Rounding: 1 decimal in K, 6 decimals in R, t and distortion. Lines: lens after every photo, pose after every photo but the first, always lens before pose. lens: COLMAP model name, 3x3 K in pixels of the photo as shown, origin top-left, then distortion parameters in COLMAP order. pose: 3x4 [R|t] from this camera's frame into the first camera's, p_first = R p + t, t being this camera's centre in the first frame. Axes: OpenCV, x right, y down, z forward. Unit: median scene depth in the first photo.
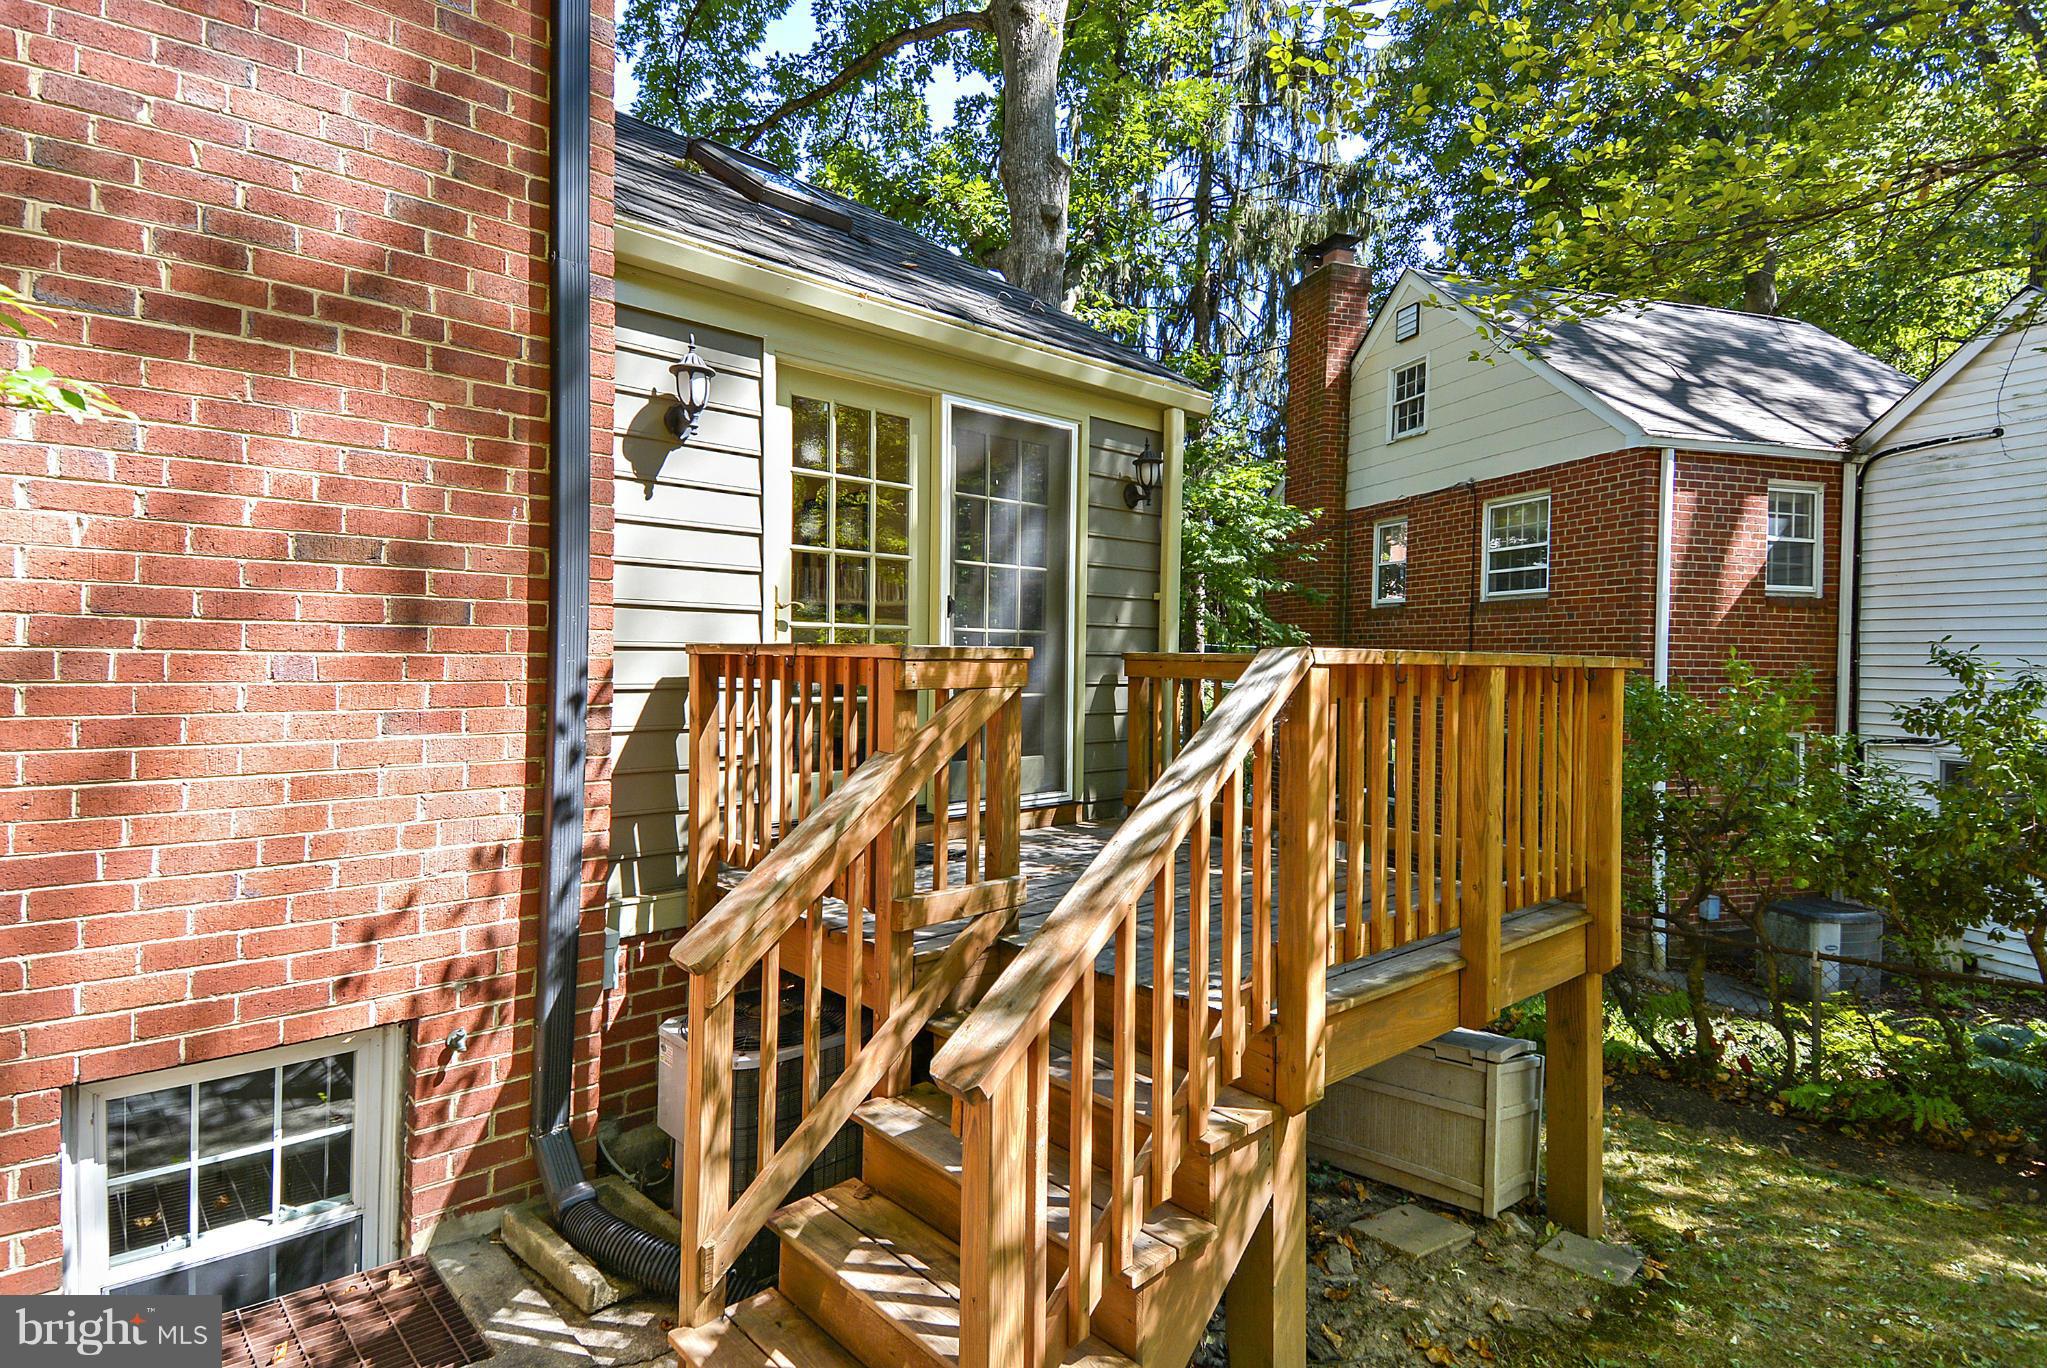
lens RADIAL K [[1078.9, 0, 1014.0], [0, 1078.9, 656.5], [0, 0, 1]] dist [0.040860, -0.000183]
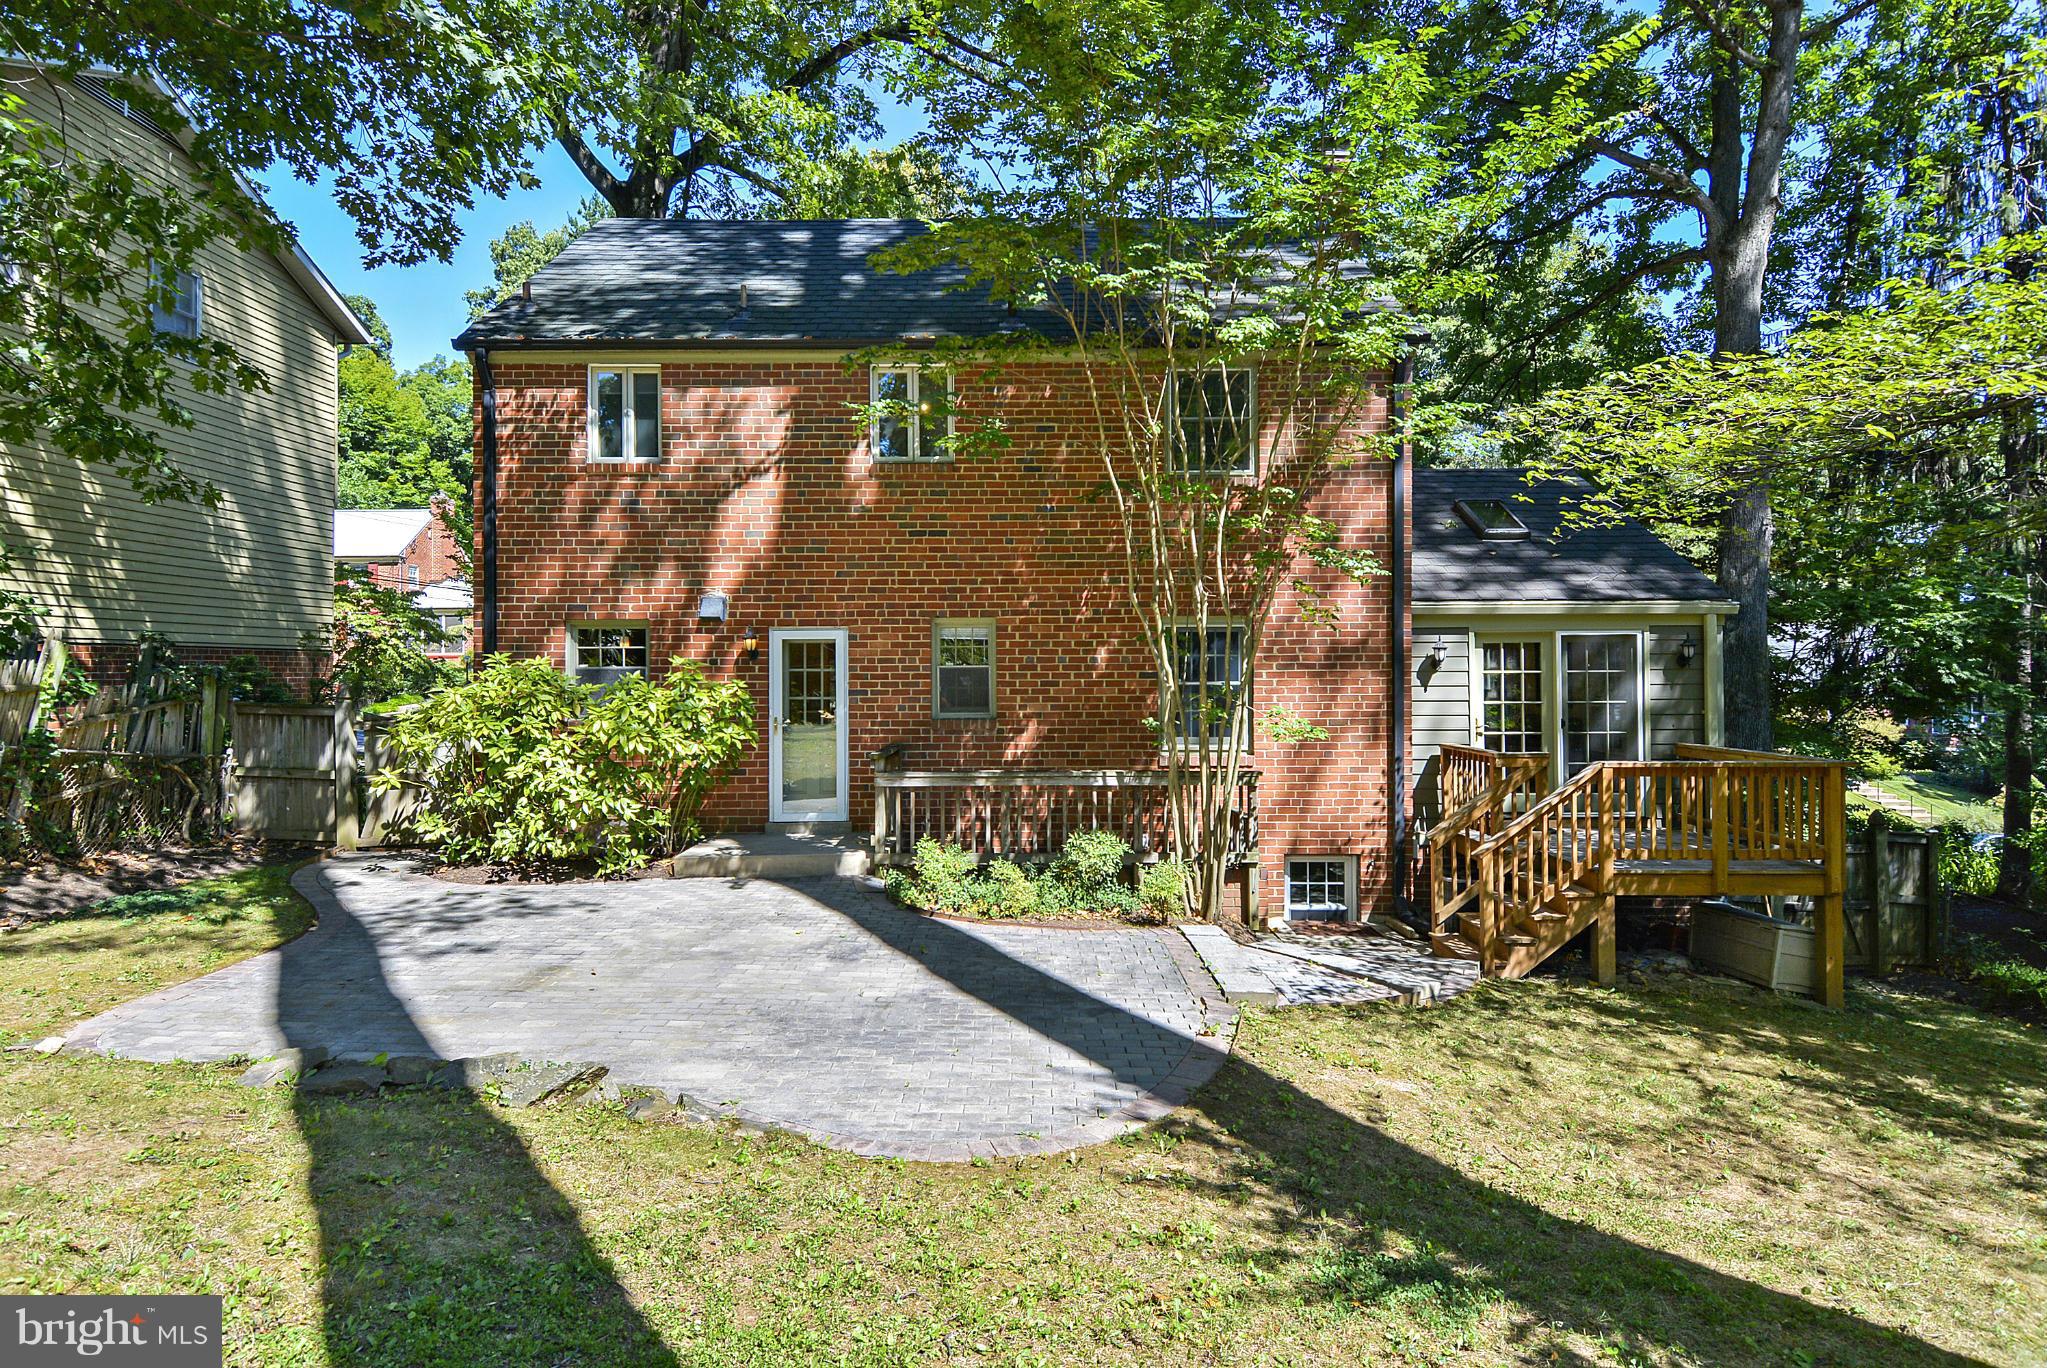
lens RADIAL K [[1078.9, 0, 1014.0], [0, 1078.9, 656.5], [0, 0, 1]] dist [0.040860, -0.000183]
pose [[0.730064, -0.033585, -0.682553, 0.823777], [0.021918, 0.999429, -0.025733, -0.188398], [0.683027, 0.003826, 0.730383, -1.822468]]
